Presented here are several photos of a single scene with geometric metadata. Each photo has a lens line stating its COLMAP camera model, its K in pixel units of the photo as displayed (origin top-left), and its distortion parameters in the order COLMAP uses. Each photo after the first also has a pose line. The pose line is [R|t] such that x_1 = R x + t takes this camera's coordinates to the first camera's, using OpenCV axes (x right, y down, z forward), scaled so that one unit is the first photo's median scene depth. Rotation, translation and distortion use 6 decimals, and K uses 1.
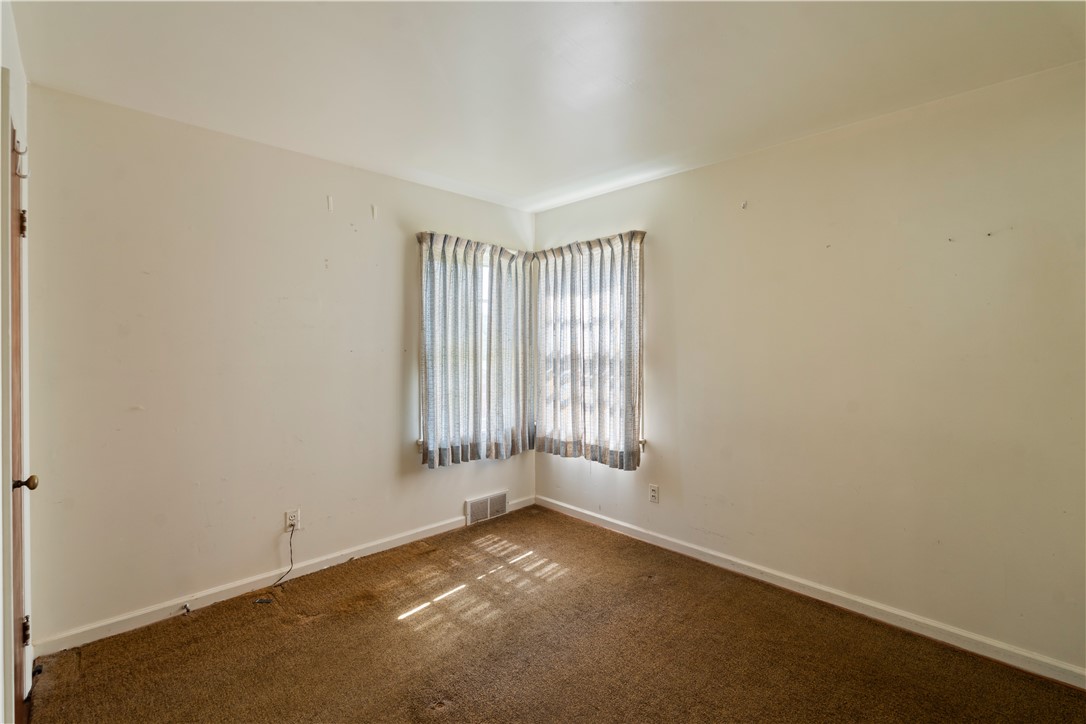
lens RADIAL K [[483.5, 0, 552.6], [0, 483.5, 351.7], [0, 0, 1]] dist [-0.001275, 0.000938]
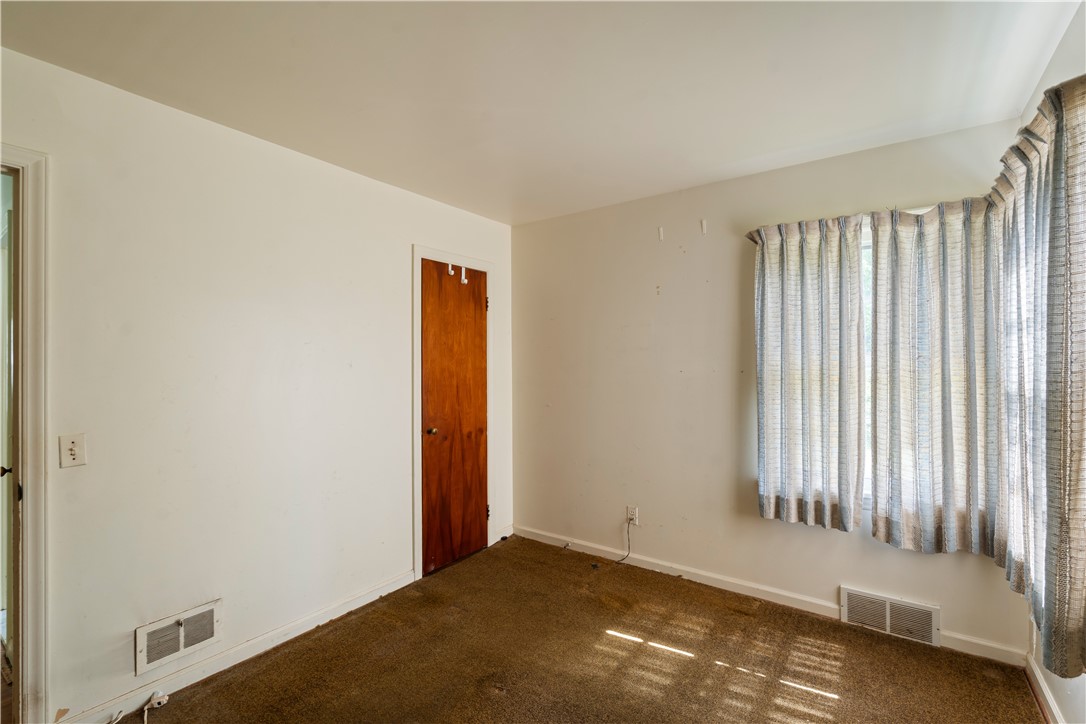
lens RADIAL K [[483.5, 0, 552.1], [0, 483.5, 365.0], [0, 0, 1]] dist [-0.001275, 0.000938]
pose [[0.176847, 0.002850, -0.984234, 0.494872], [-0.010311, 0.999946, 0.001043, -0.011934], [0.984184, 0.009964, 0.176867, 0.510898]]
